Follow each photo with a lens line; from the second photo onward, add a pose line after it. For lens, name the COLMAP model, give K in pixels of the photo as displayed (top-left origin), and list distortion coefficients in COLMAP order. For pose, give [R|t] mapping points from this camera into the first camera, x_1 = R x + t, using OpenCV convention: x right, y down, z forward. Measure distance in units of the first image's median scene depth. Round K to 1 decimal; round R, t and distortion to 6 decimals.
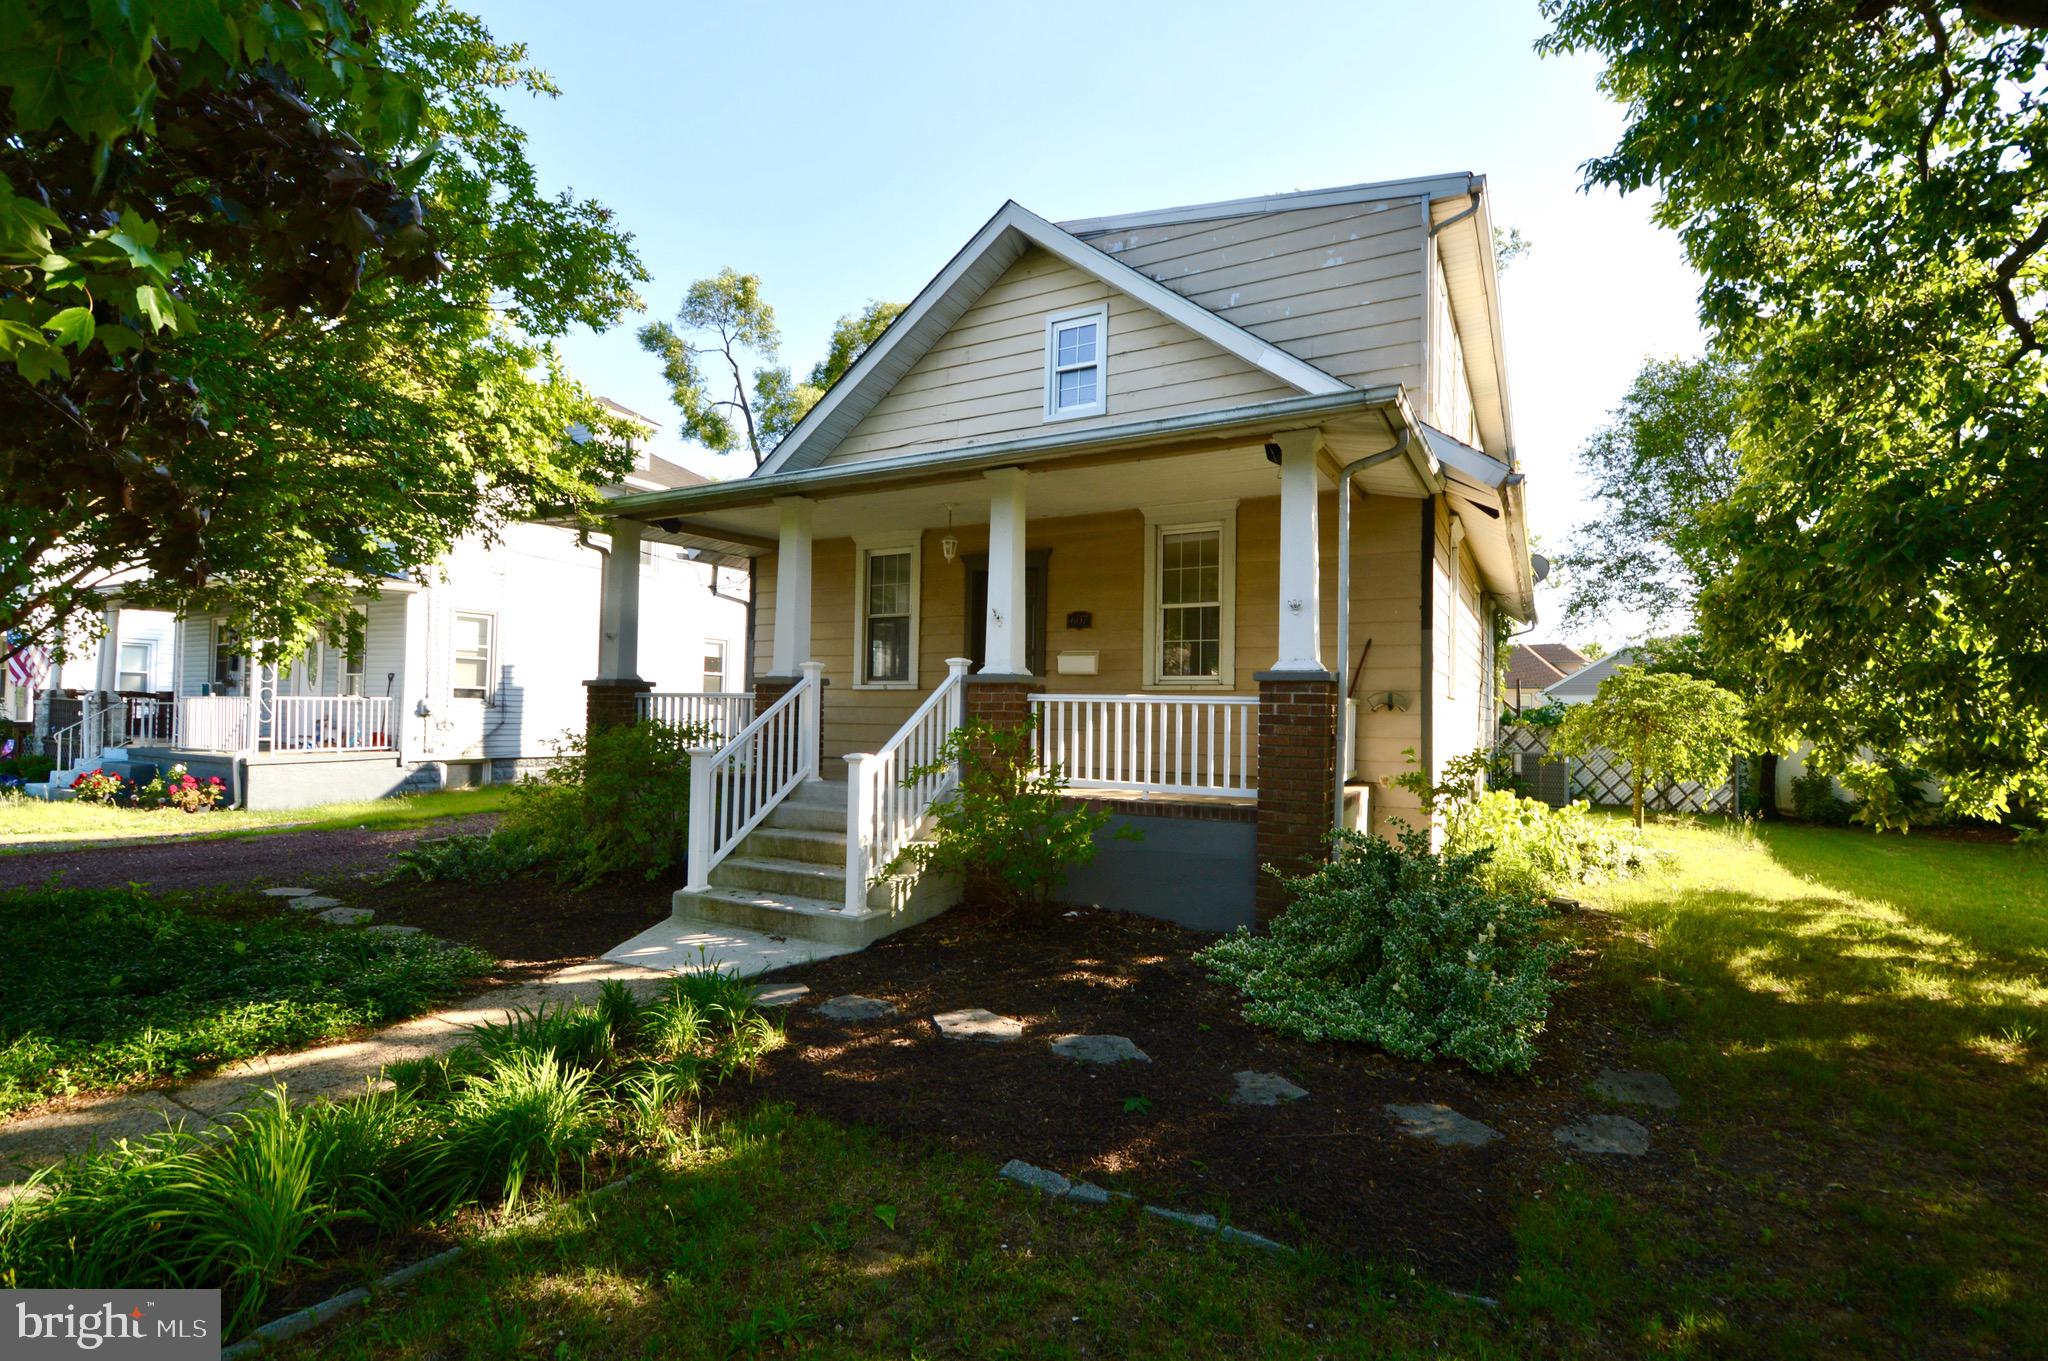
lens RADIAL K [[913.1, 0, 1020.8], [0, 913.1, 683.0], [0, 0, 1]] dist [0.020467, -0.021907]
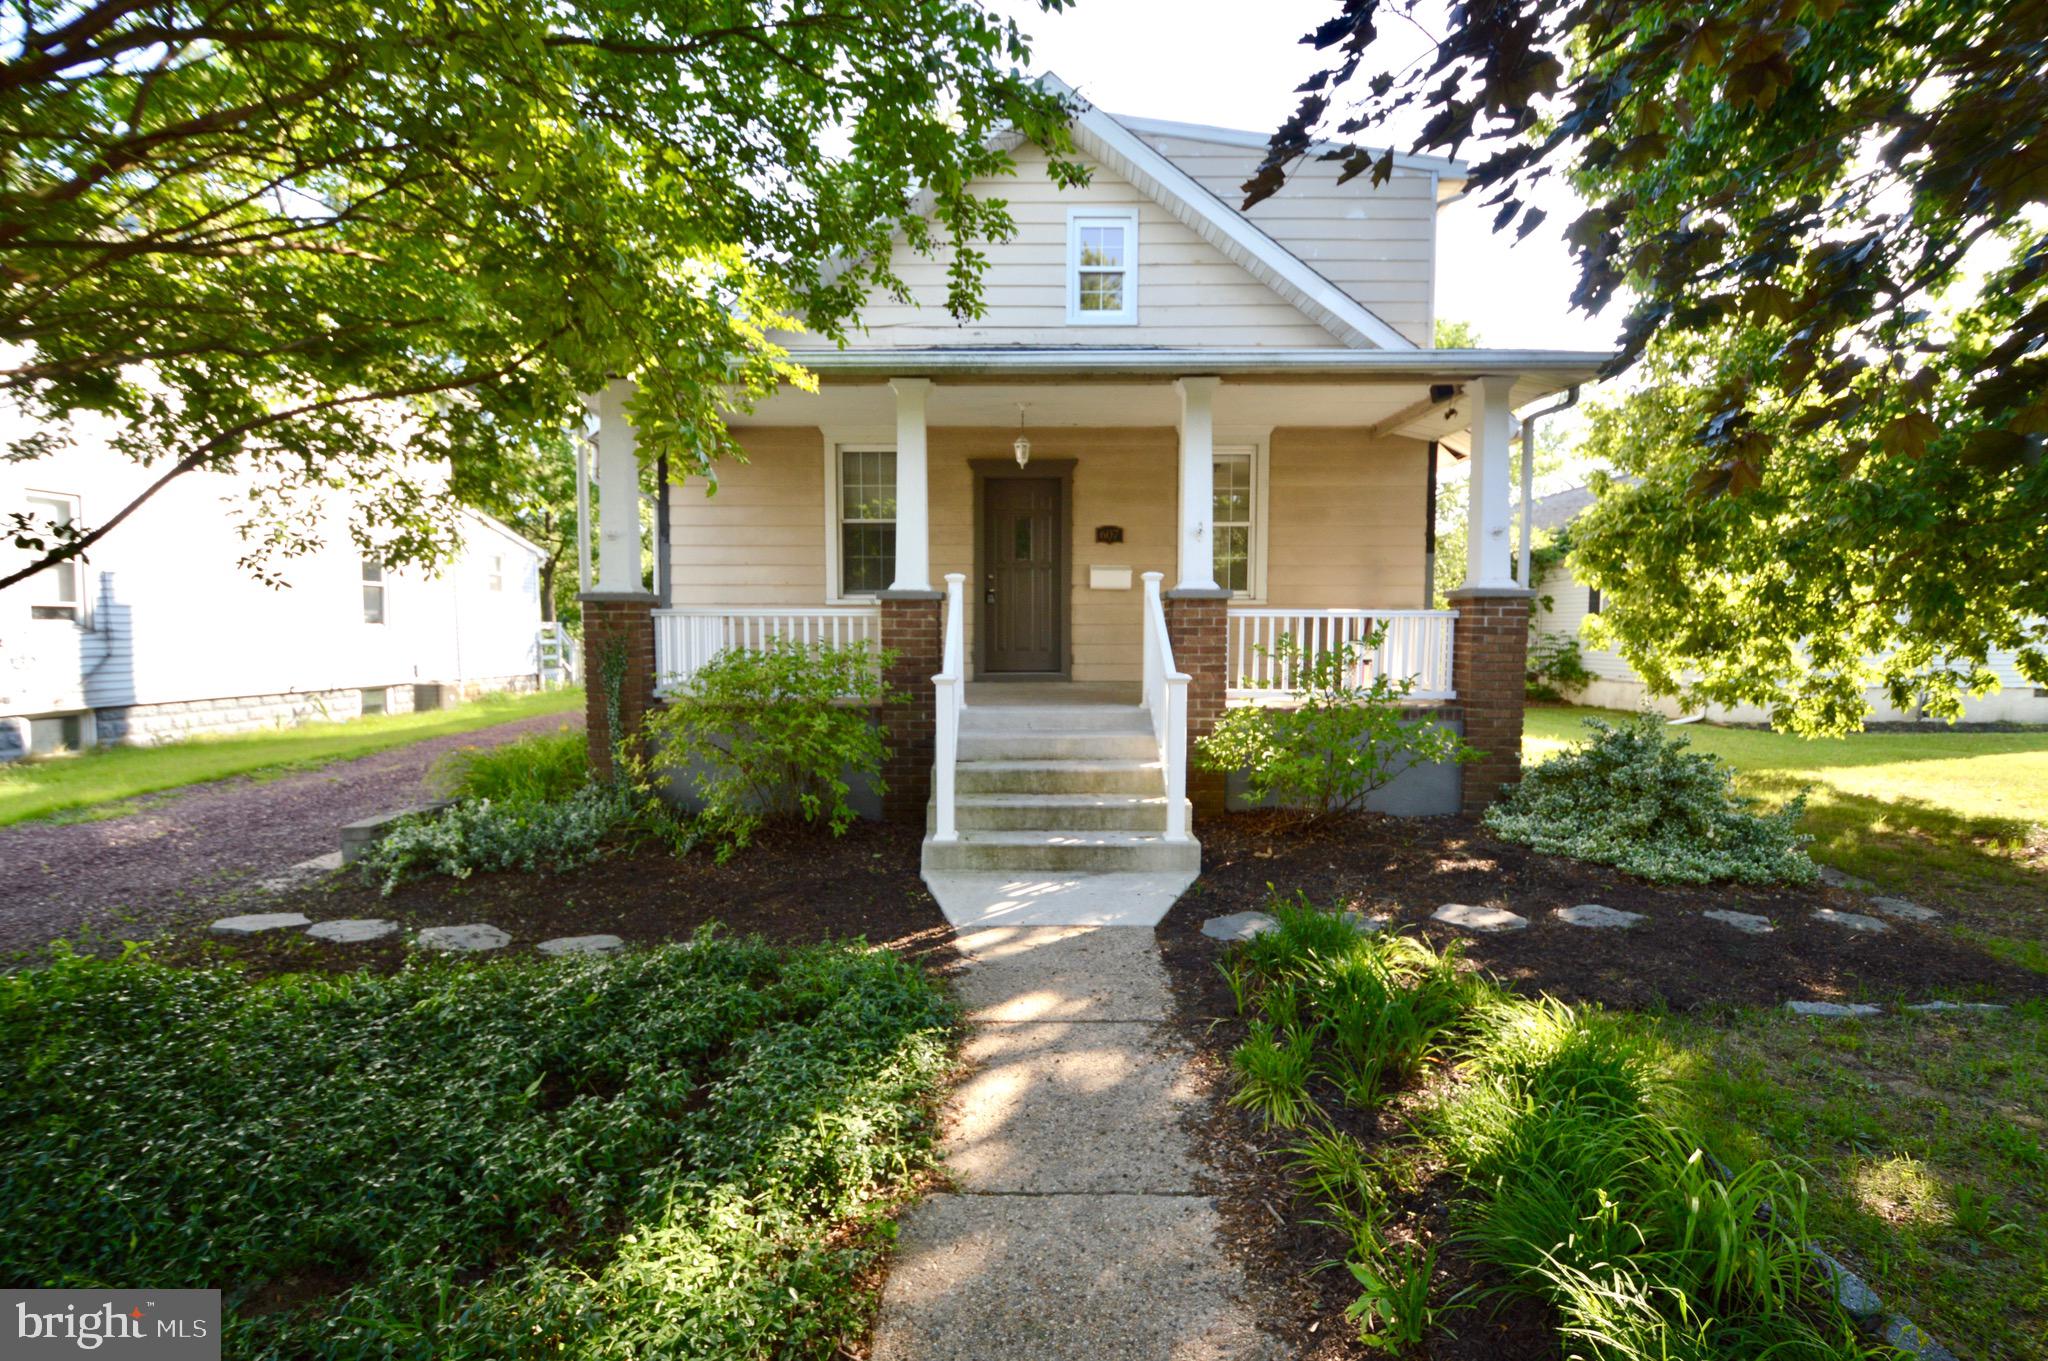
lens RADIAL K [[913.1, 0, 1020.8], [0, 913.1, 683.0], [0, 0, 1]] dist [0.020467, -0.021907]
pose [[0.887823, -0.045282, 0.457952, -0.505667], [-0.000208, 0.995107, 0.098800, -0.006468], [-0.460185, -0.087812, 0.883470, 0.152757]]
